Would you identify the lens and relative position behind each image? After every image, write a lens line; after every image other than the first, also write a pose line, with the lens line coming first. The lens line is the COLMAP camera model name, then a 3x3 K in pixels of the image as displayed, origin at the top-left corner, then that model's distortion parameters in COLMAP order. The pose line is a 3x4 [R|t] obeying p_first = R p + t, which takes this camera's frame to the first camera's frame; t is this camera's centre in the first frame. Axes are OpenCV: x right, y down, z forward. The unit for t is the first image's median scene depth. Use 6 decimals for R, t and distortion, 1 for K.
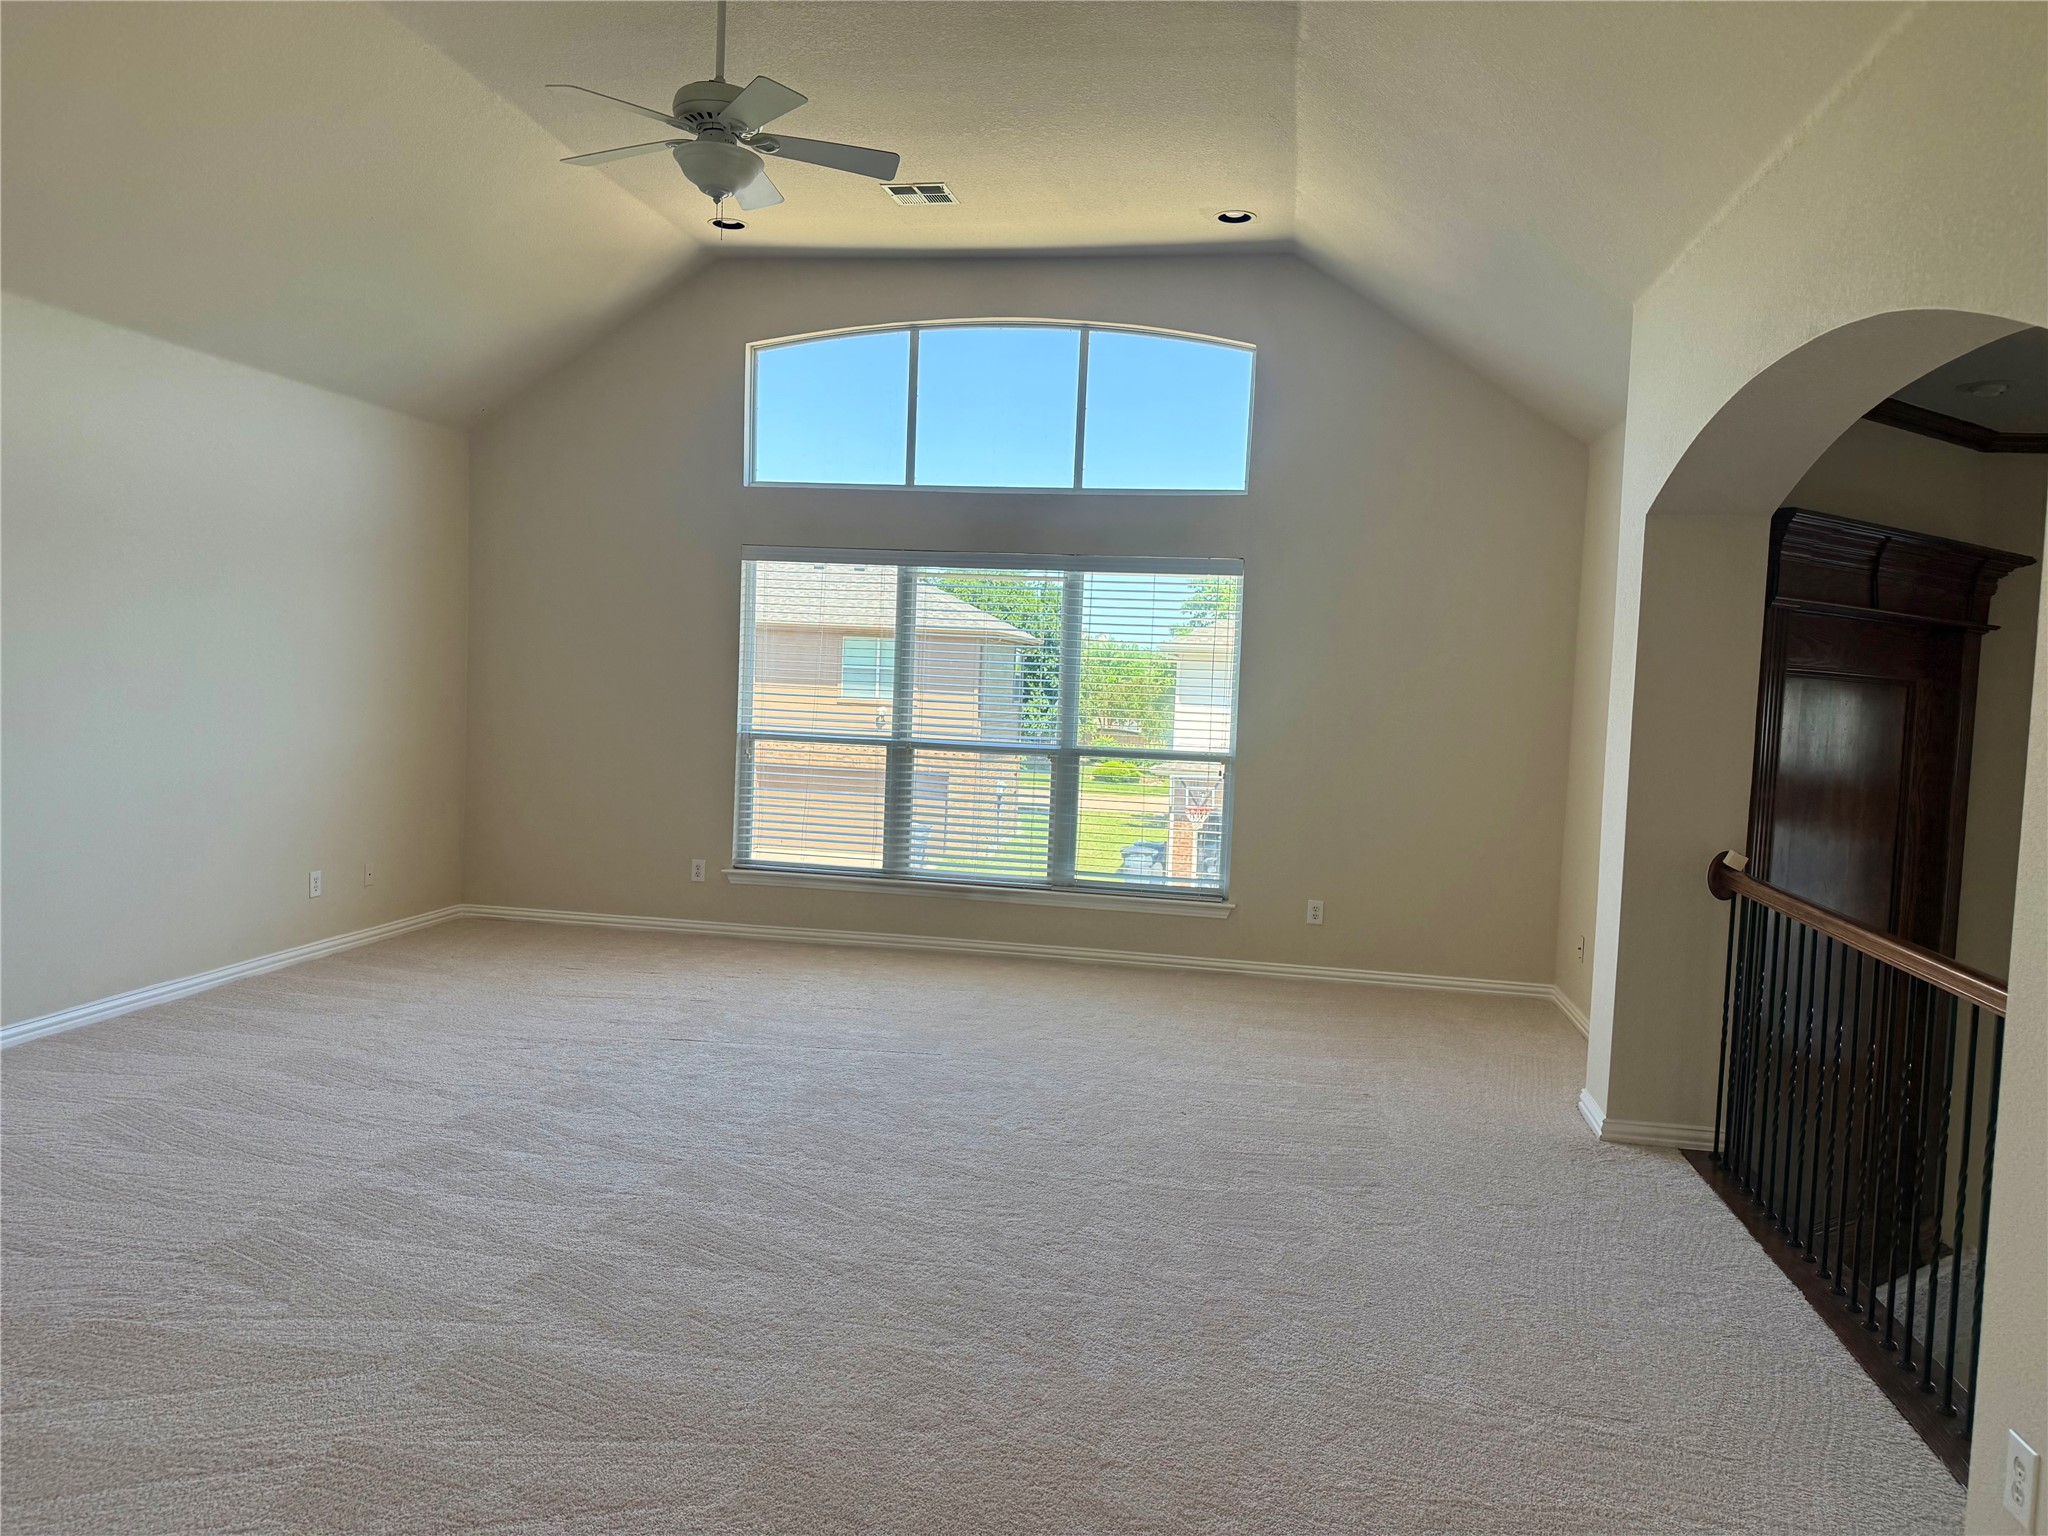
lens RADIAL K [[1429.4, 0, 1026.1], [0, 1429.4, 779.6], [0, 0, 1]] dist [0.108958, -0.146780]
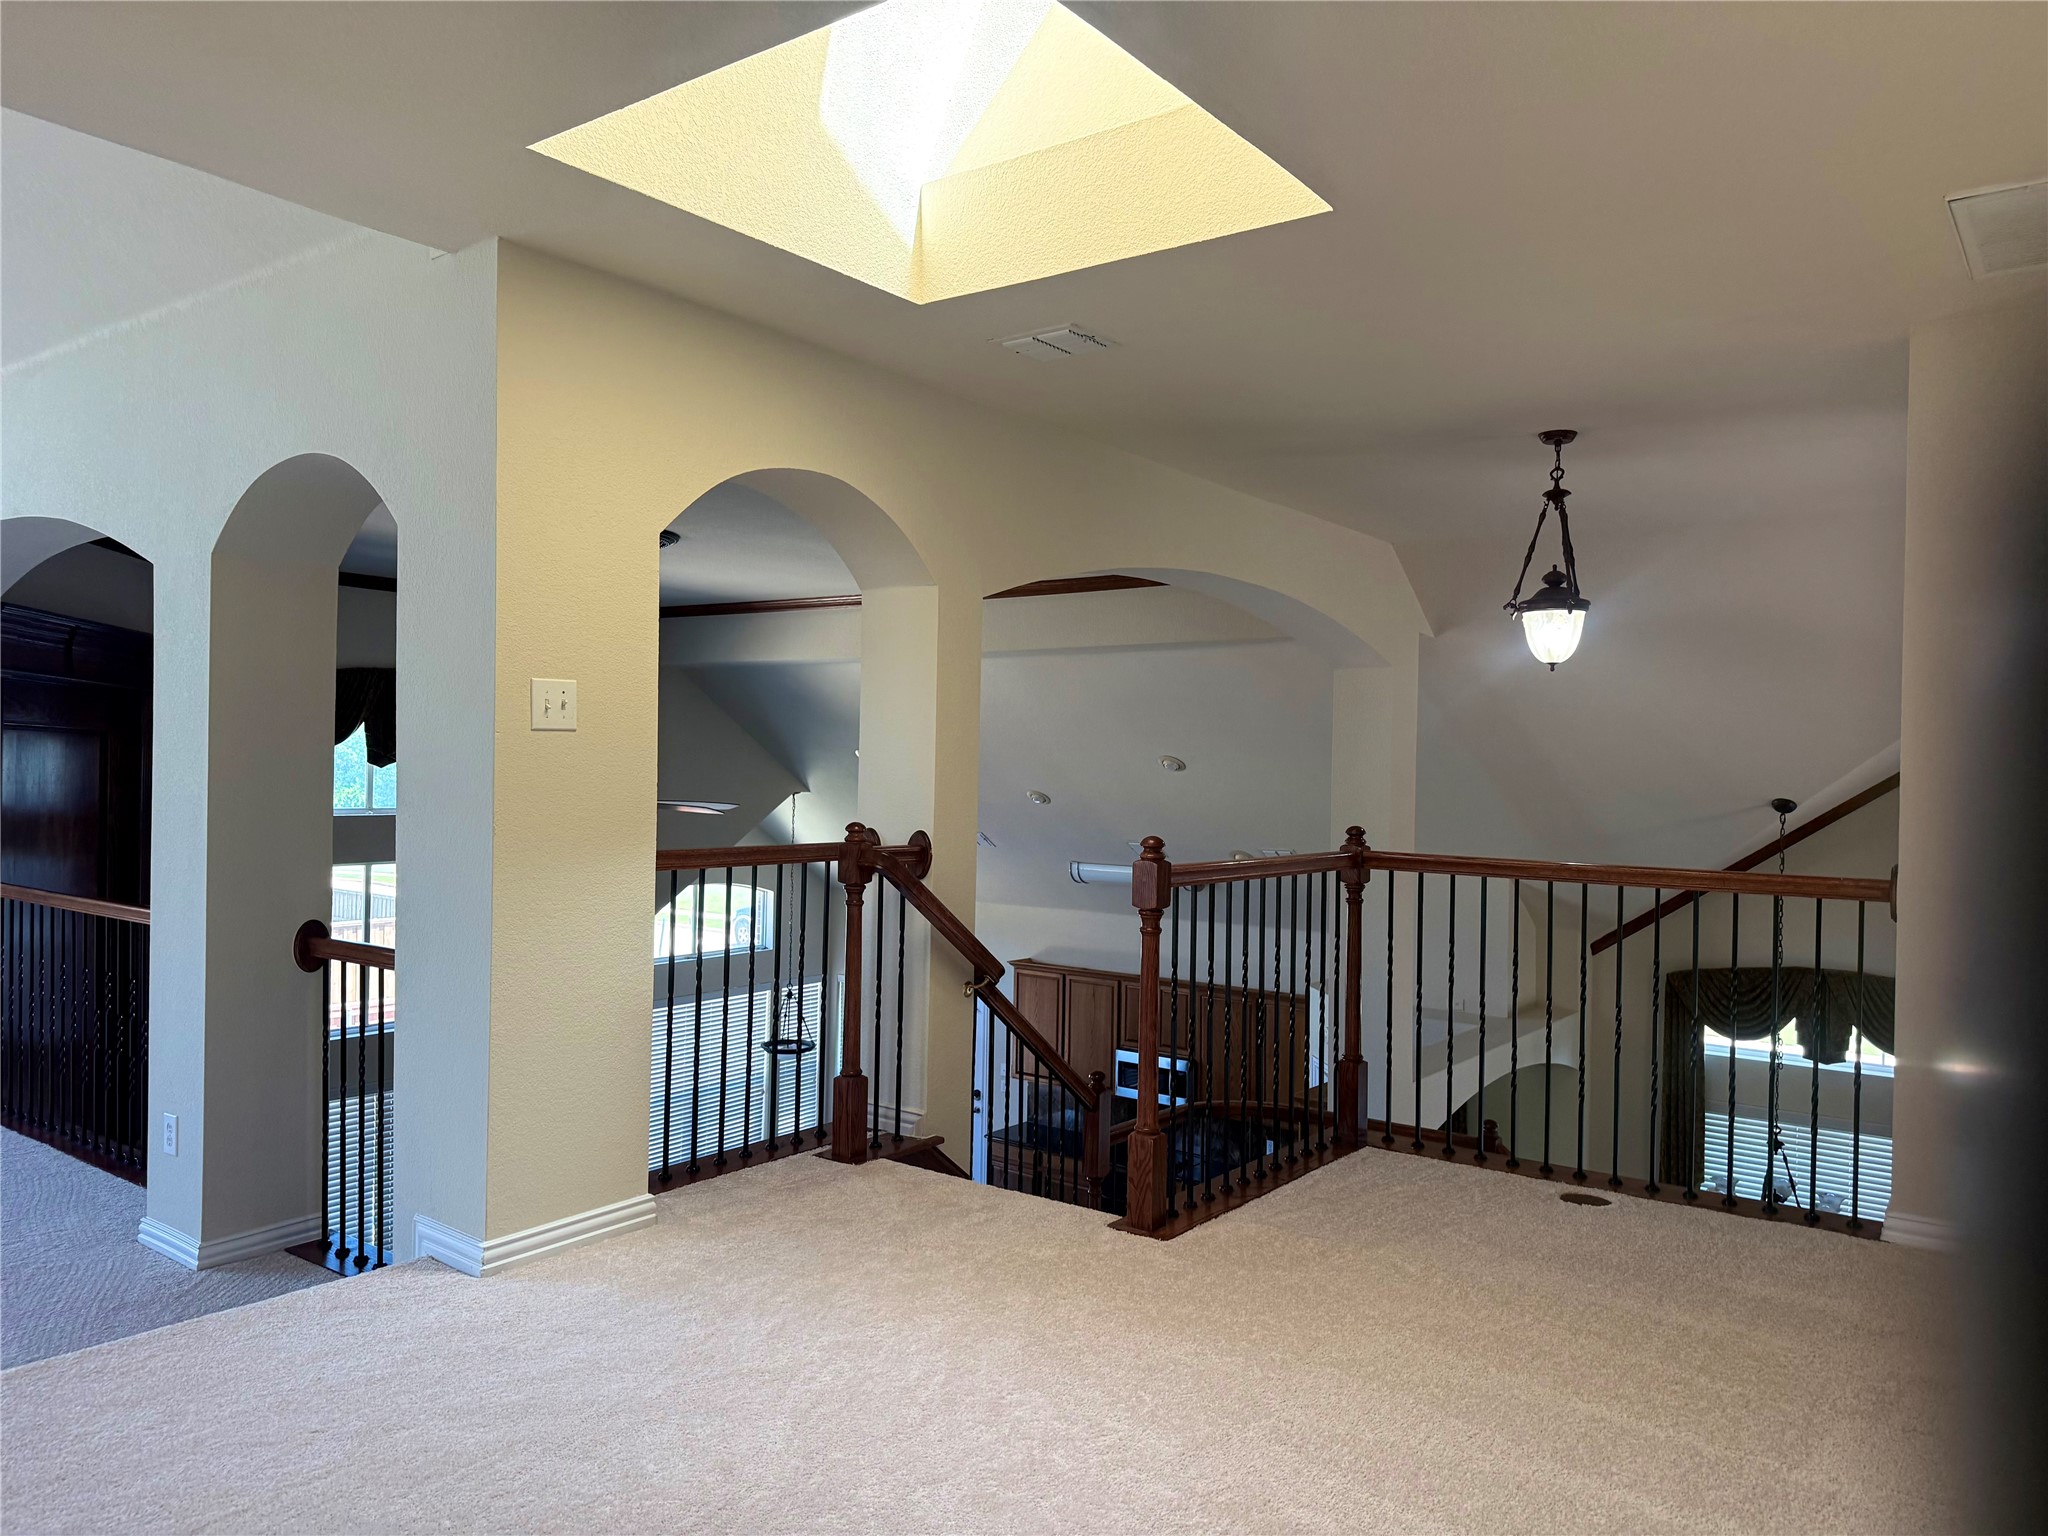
lens RADIAL K [[1429.4, 0, 1026.1], [0, 1429.4, 779.6], [0, 0, 1]] dist [0.108958, -0.146780]
pose [[0.453786, -0.039222, 0.890247, -0.204809], [0.057907, 0.998217, 0.014462, 0.005524], [-0.889227, 0.044989, 0.455248, -0.368403]]
